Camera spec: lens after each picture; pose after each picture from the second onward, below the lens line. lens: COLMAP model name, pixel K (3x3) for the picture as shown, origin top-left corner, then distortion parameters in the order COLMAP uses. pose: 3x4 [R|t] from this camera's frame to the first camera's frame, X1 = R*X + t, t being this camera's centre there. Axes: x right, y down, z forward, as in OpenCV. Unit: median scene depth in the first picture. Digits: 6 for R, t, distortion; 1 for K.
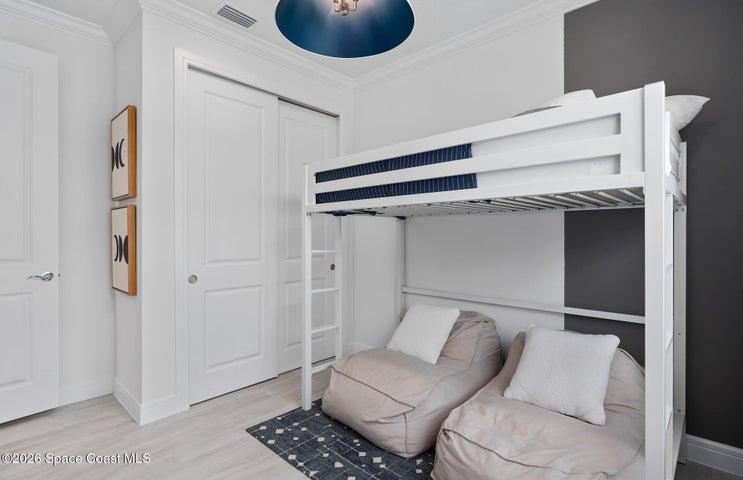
lens RADIAL K [[358.1, 0, 369.1], [0, 358.1, 237.4], [0, 0, 1]] dist [-0.005090, 0.001011]
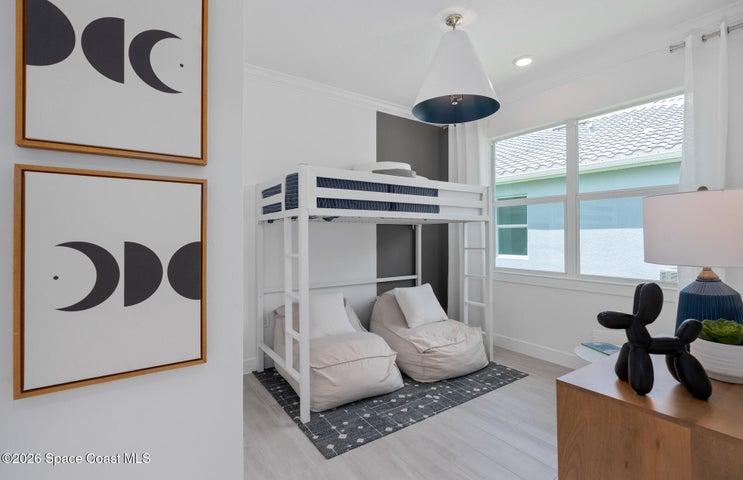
lens RADIAL K [[339.1, 0, 367.3], [0, 339.1, 236.6], [0, 0, 1]] dist [0.003793, -0.000744]
pose [[0.230217, -0.003664, 0.973132, -1.223122], [0.005779, 0.999980, 0.002398, -0.016409], [-0.973122, 0.005072, 0.230234, 0.757592]]
